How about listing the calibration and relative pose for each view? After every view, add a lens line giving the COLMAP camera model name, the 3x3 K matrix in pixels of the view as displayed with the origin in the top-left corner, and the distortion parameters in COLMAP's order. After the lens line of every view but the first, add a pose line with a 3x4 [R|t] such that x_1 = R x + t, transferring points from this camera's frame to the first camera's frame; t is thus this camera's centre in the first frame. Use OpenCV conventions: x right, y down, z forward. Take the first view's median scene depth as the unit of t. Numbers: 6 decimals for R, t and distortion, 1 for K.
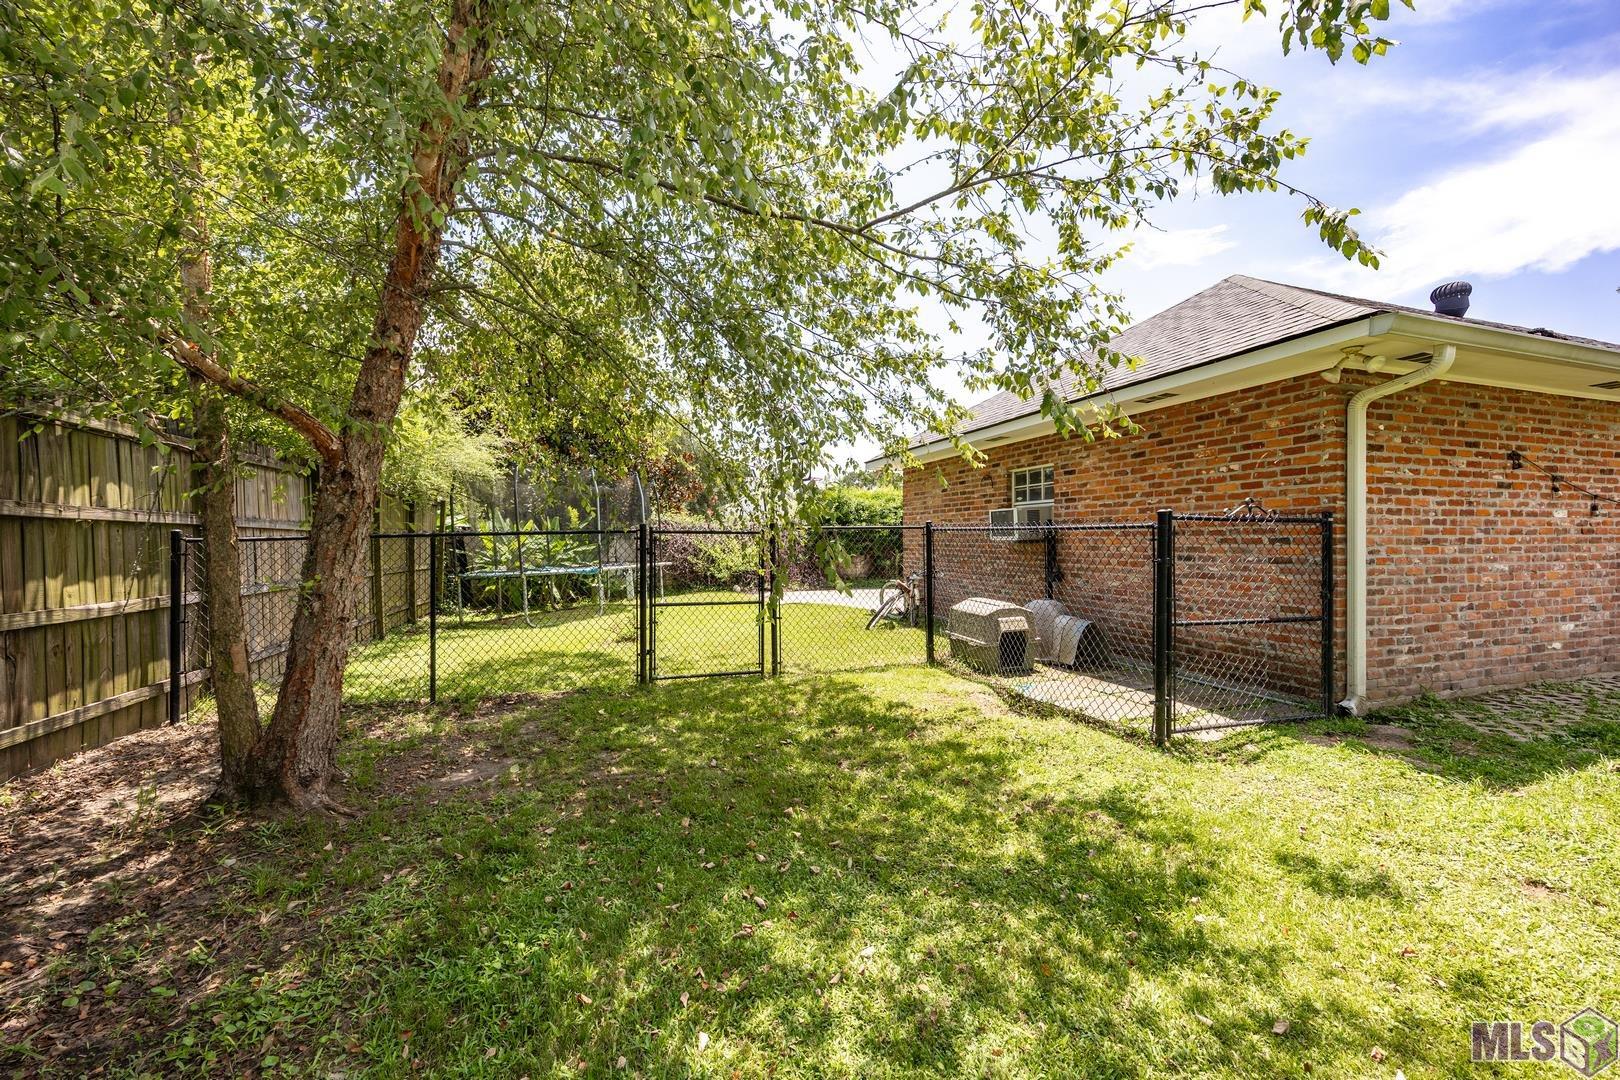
lens RADIAL K [[625.0, 0, 819.8], [0, 625.0, 541.6], [0, 0, 1]] dist [-0.003978, 0.000932]
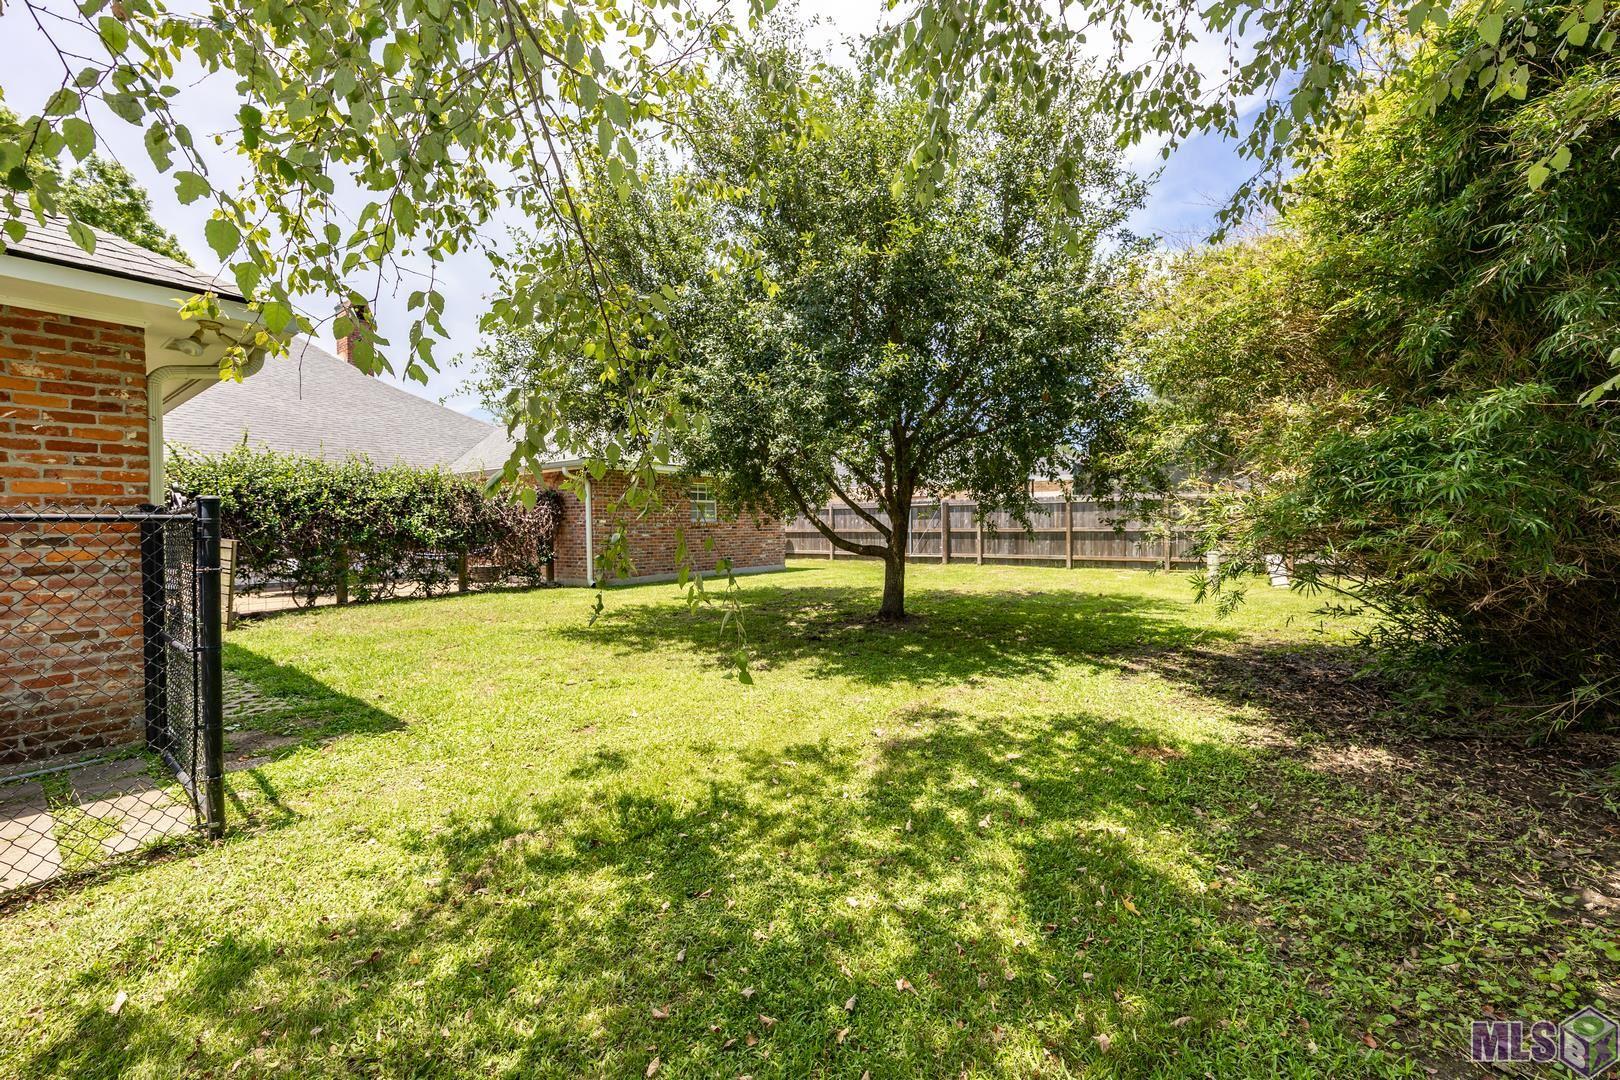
lens RADIAL K [[625.0, 0, 824.6], [0, 625.0, 537.7], [0, 0, 1]] dist [-0.003978, 0.000932]
pose [[-0.568539, -0.007609, 0.822621, -0.640282], [0.012120, 0.999771, 0.017623, -0.014847], [-0.822567, 0.019990, -0.568317, 1.315445]]
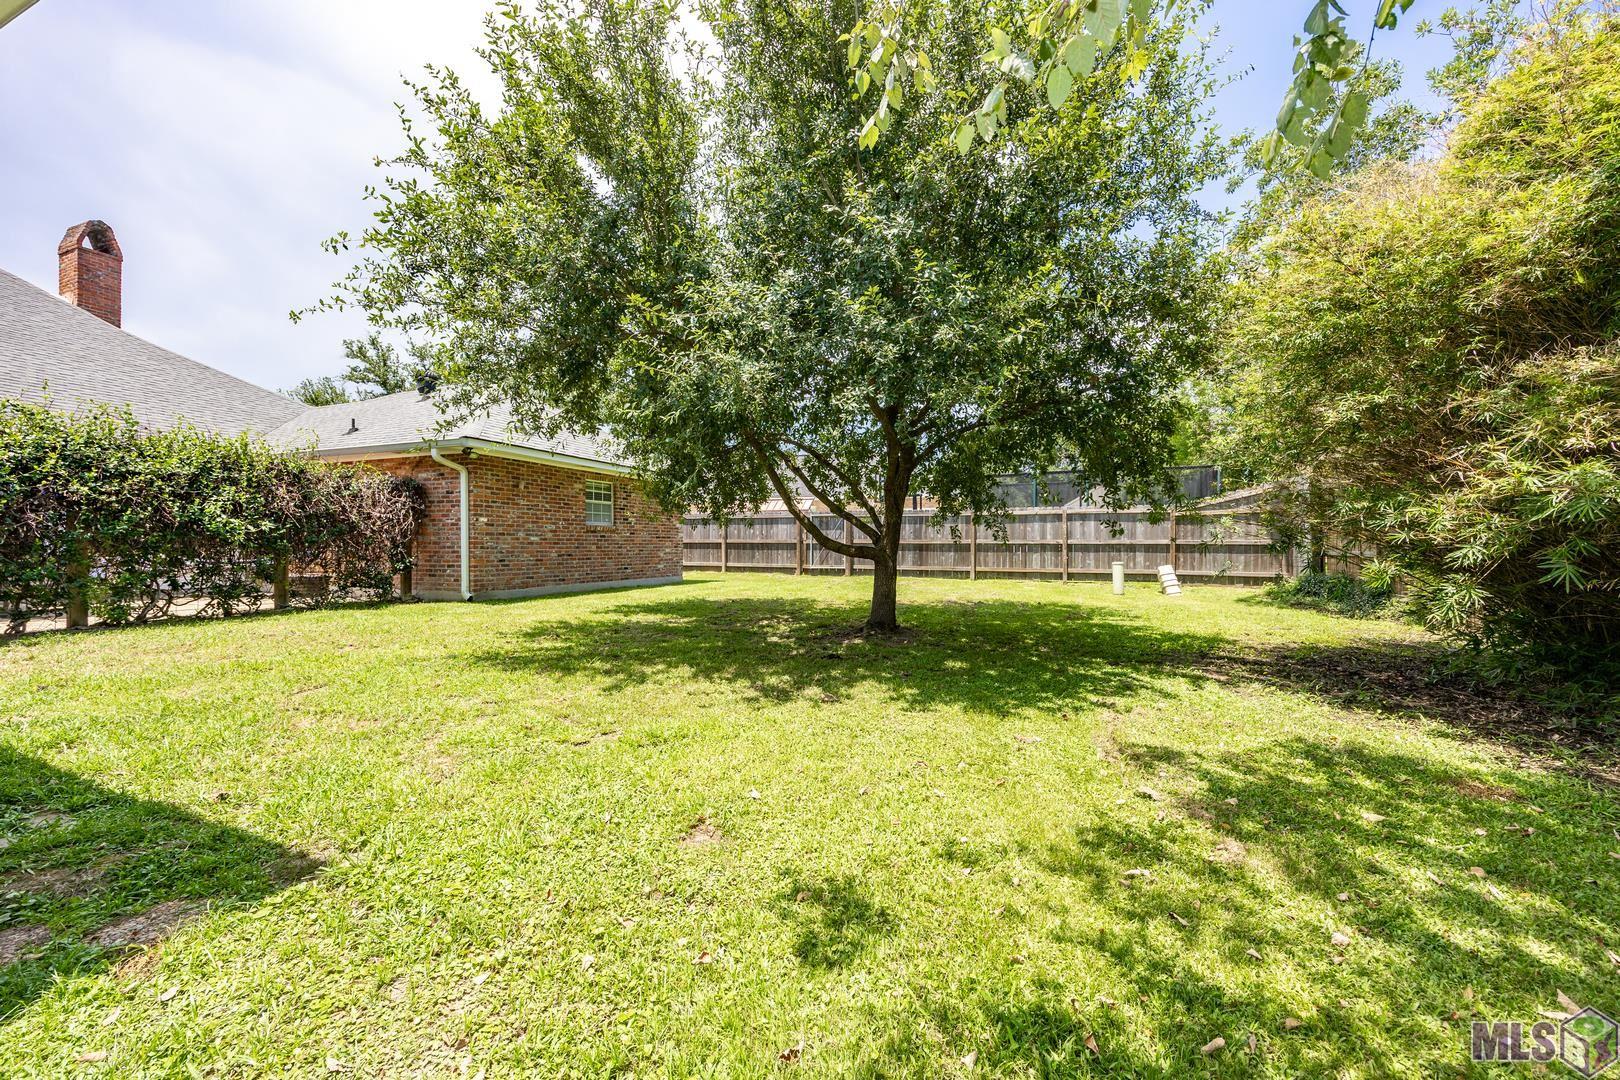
lens RADIAL K [[625.0, 0, 844.0], [0, 625.0, 537.3], [0, 0, 1]] dist [-0.003978, 0.000932]
pose [[-0.753790, 0.004724, 0.657098, 0.311270], [0.000435, 0.999978, -0.006690, 0.085103], [-0.657115, -0.004757, -0.753775, 1.461368]]
